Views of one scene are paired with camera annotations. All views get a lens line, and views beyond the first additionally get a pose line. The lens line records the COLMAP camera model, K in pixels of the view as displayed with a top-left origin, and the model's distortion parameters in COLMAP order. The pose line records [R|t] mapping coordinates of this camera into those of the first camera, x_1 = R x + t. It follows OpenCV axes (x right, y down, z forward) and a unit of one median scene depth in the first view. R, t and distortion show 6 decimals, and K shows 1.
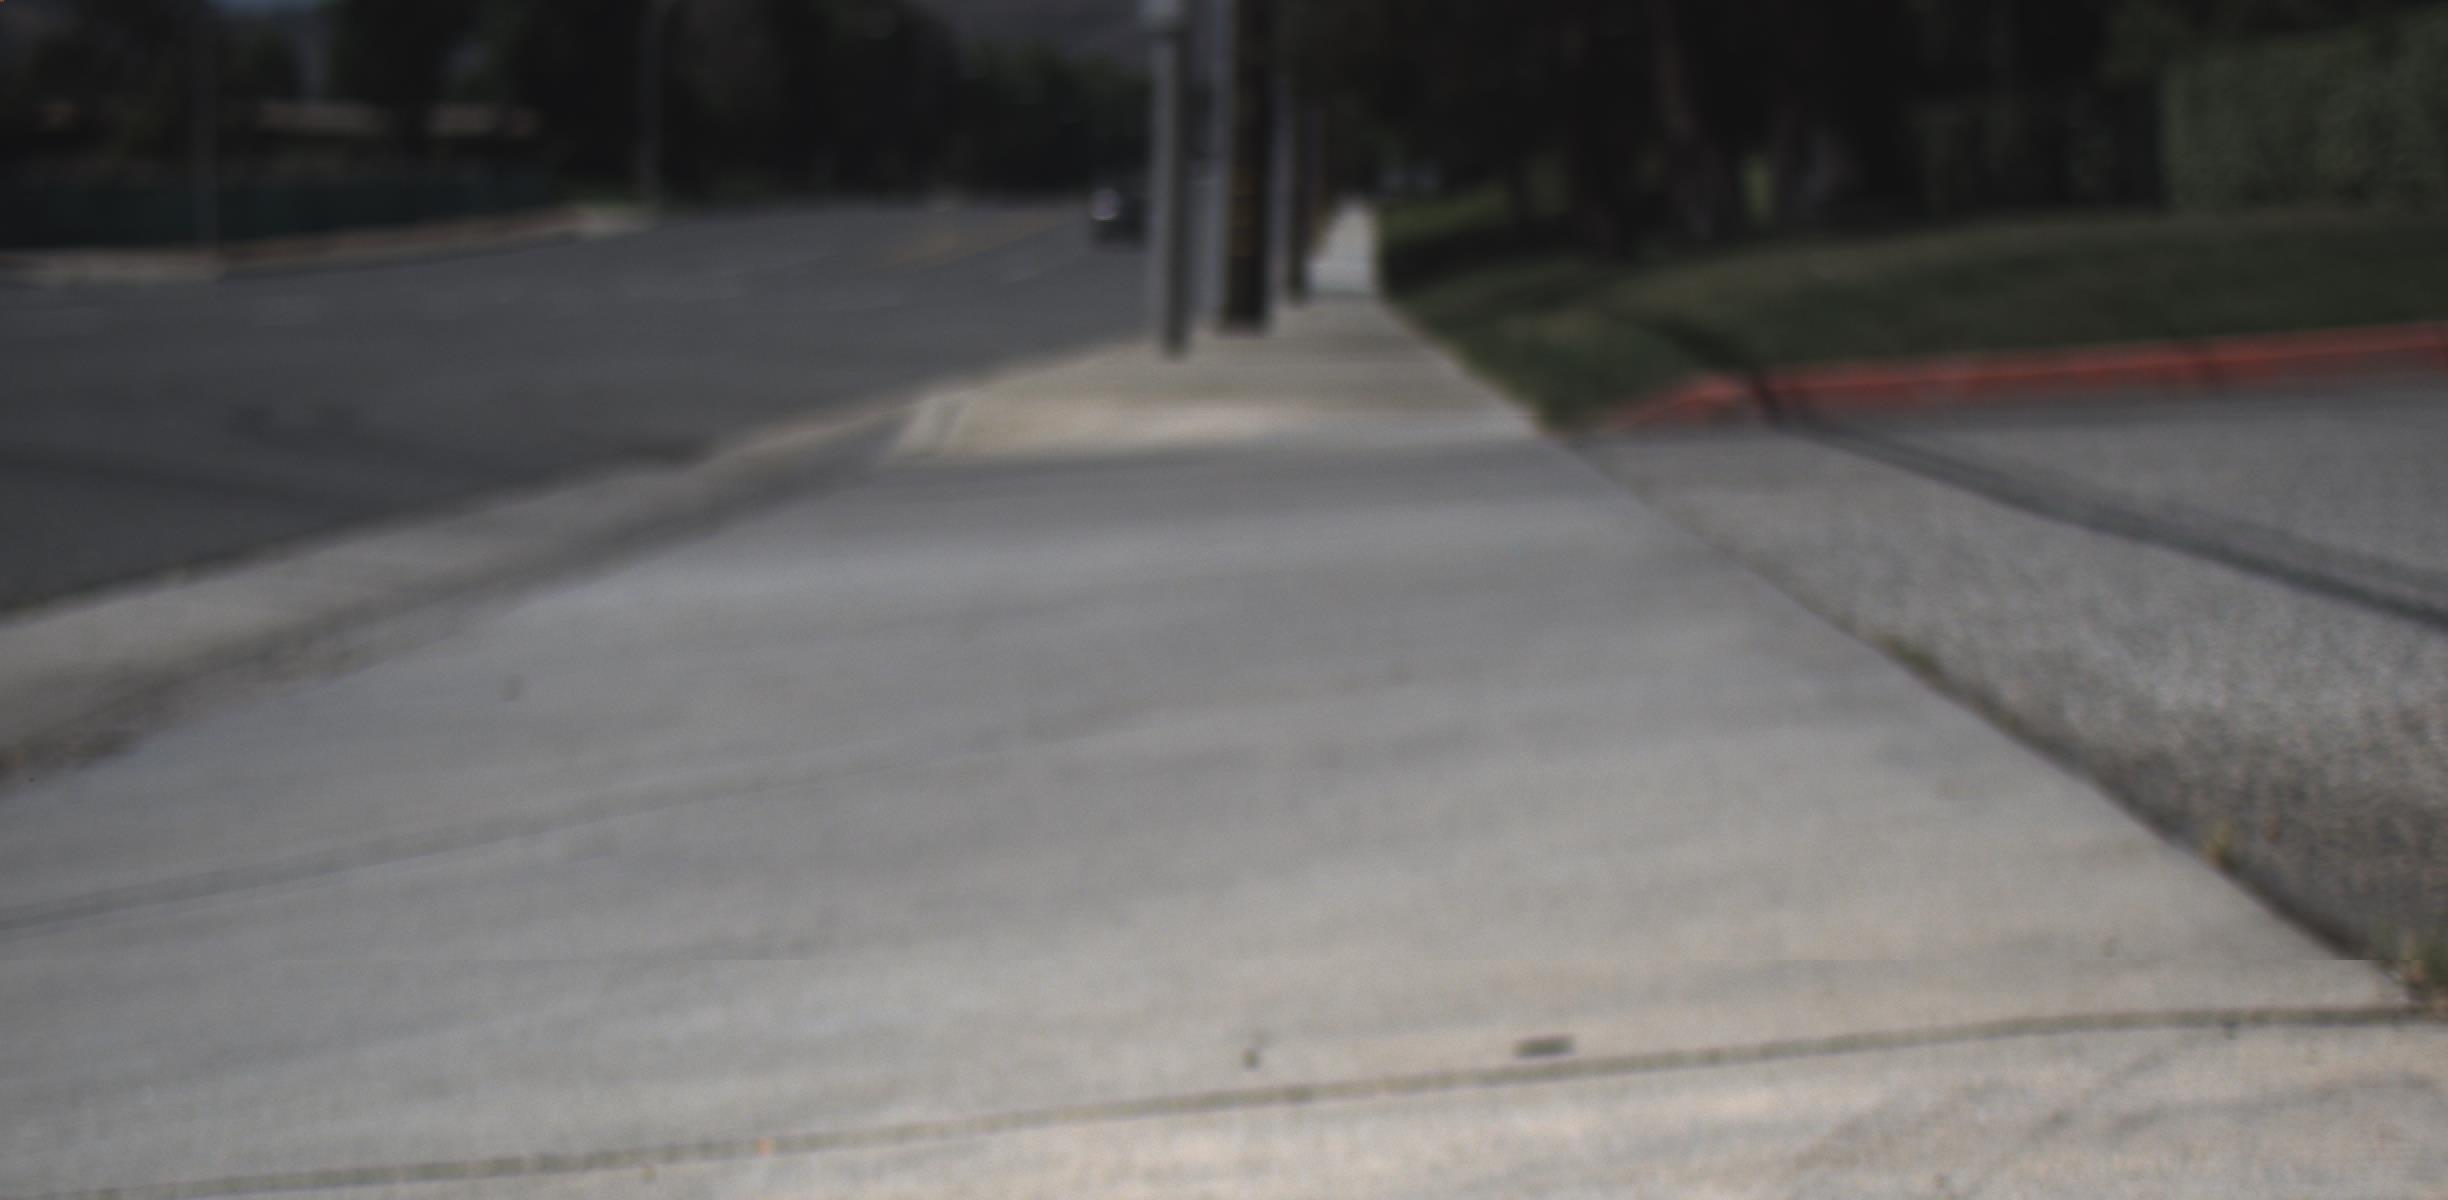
lens RADIAL K [[4473.6, 0, 1186.3], [0, 4473.6, 681.2], [0, 0, 1]] dist [-0.003996, 0.429578]
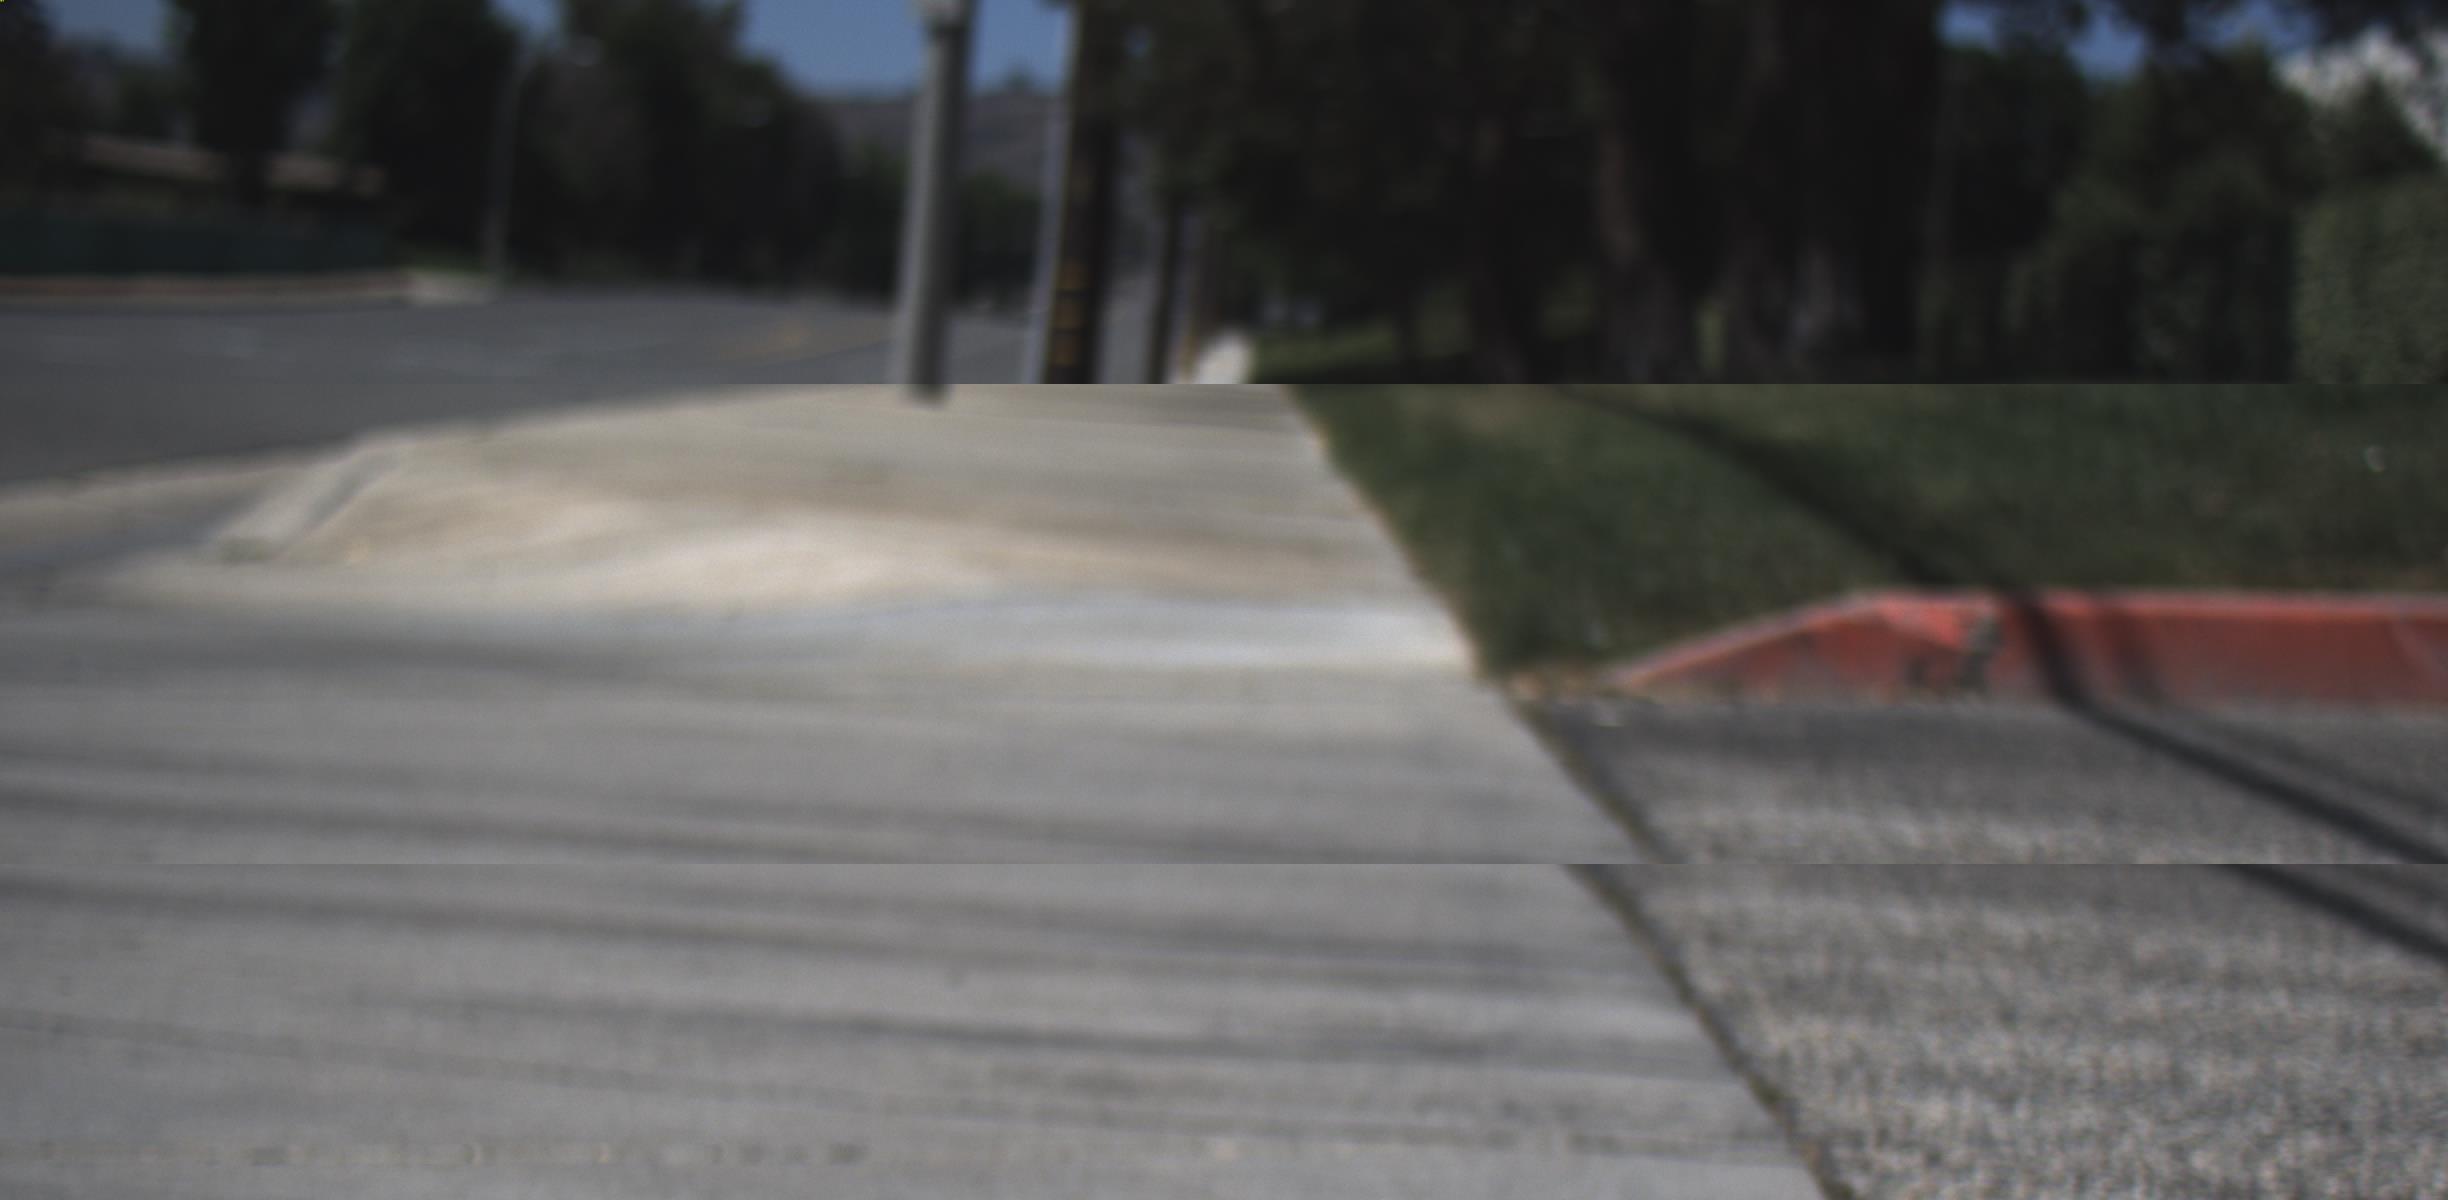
lens RADIAL K [[4483.7, 0, 1153.6], [0, 4483.7, 608.3], [0, 0, 1]] dist [0.048069, 0.244121]
pose [[0.996658, 0.078291, 0.023316, 0.014634], [-0.077181, 0.995991, -0.045229, -0.017998], [-0.026763, 0.043279, 0.998705, 0.214829]]
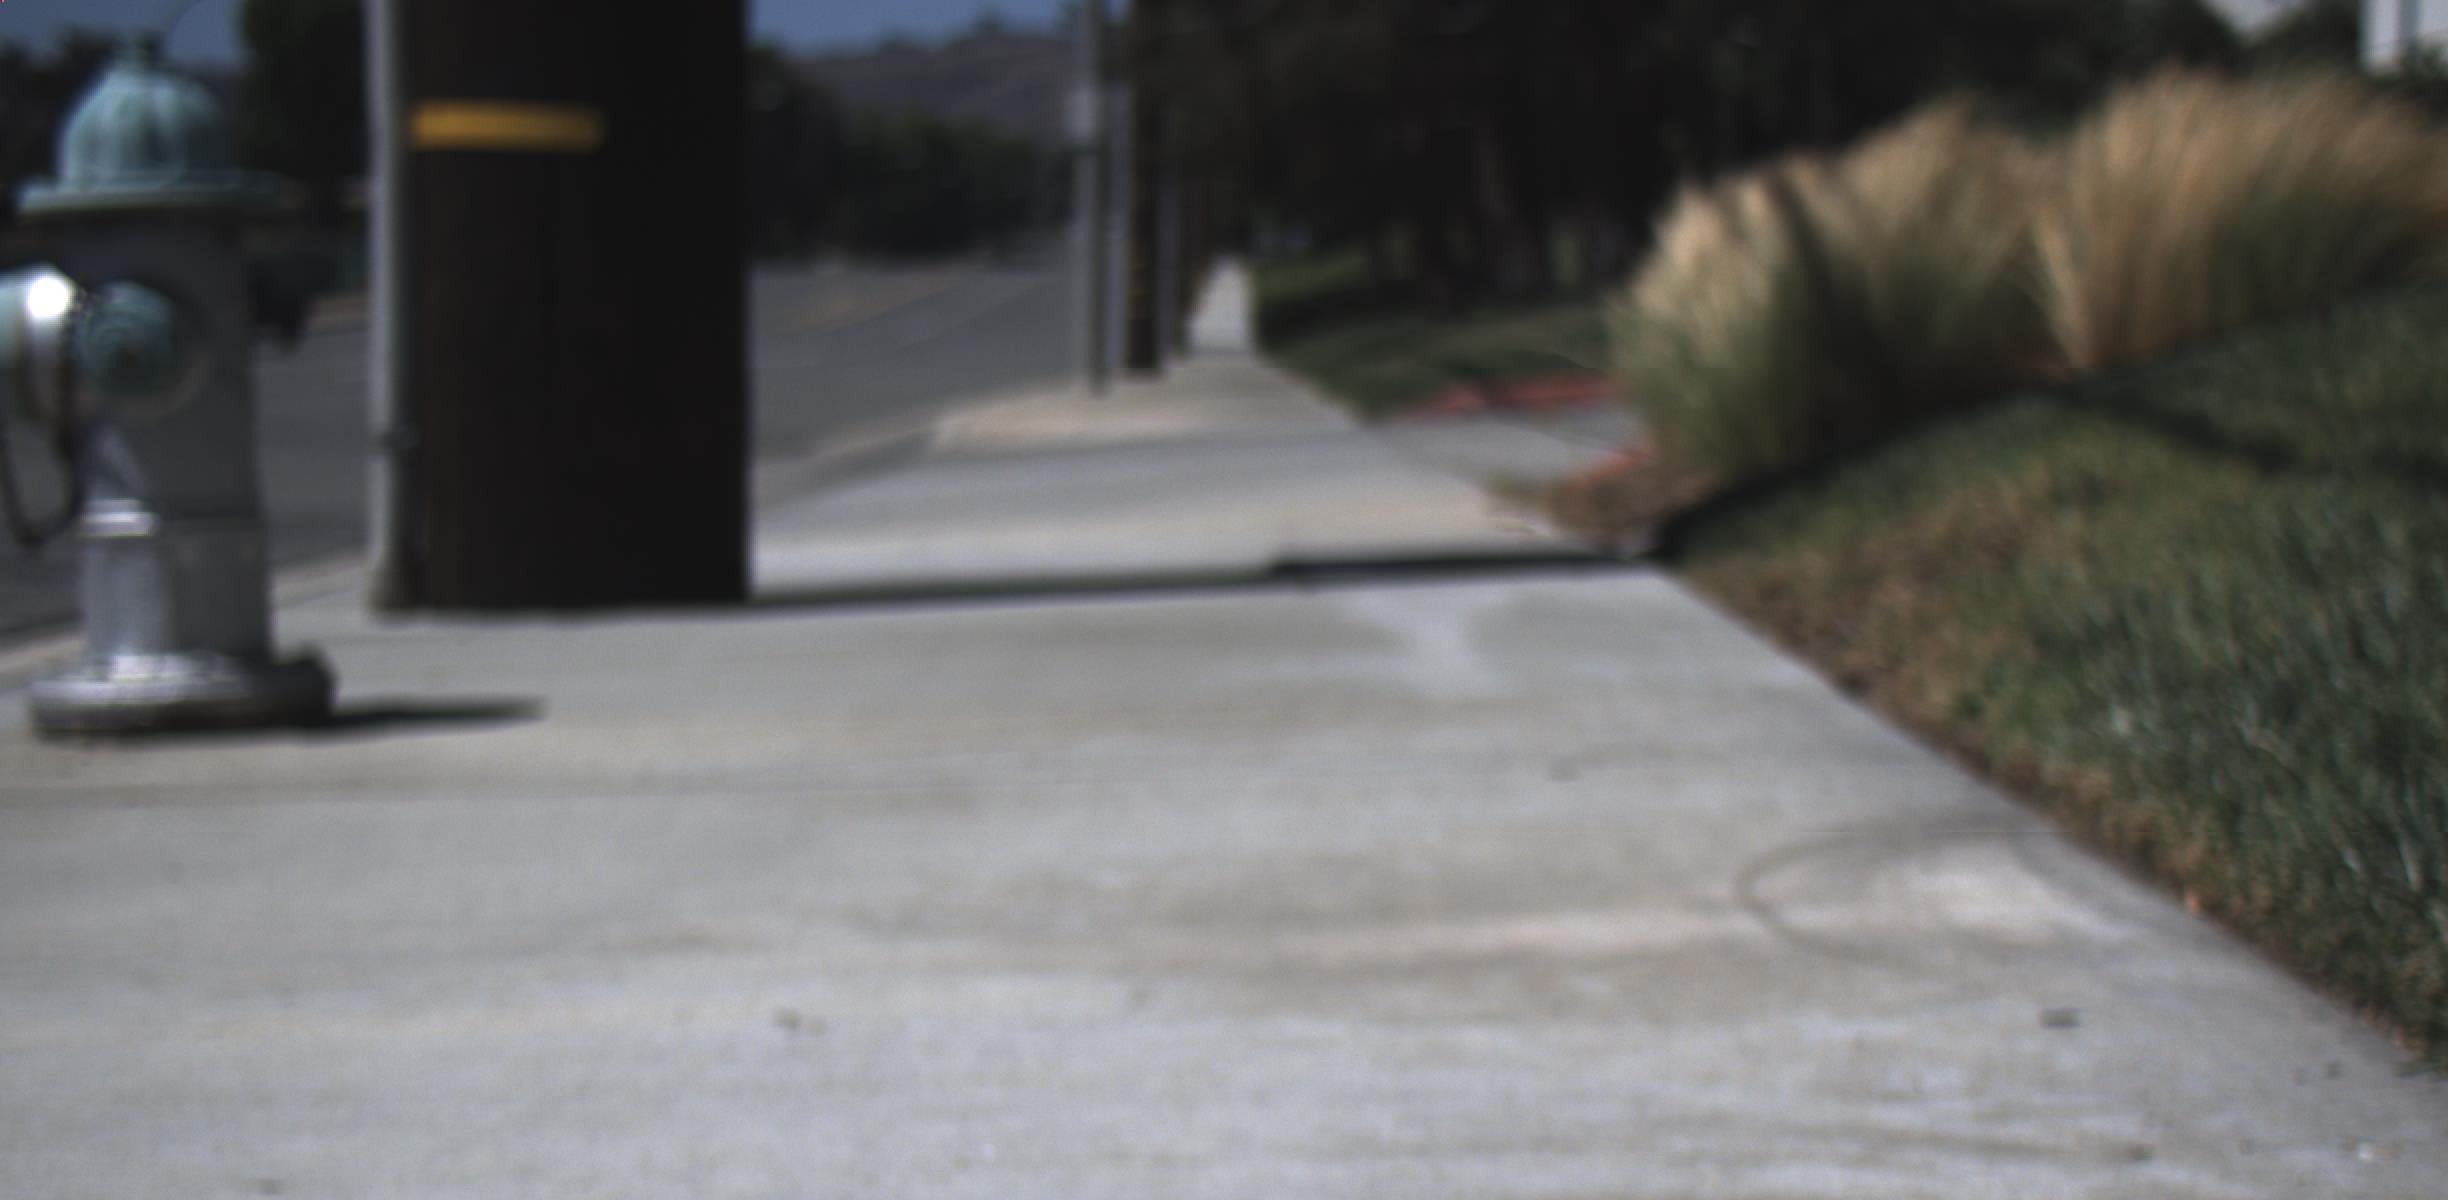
lens RADIAL K [[4473.6, 0, 1186.3], [0, 4473.6, 681.2], [0, 0, 1]] dist [-0.003996, 0.429578]
pose [[0.999560, -0.012782, 0.026750, -0.009321], [0.013126, 0.999832, -0.012756, 0.020182], [-0.026582, 0.013102, 0.999561, -0.219435]]
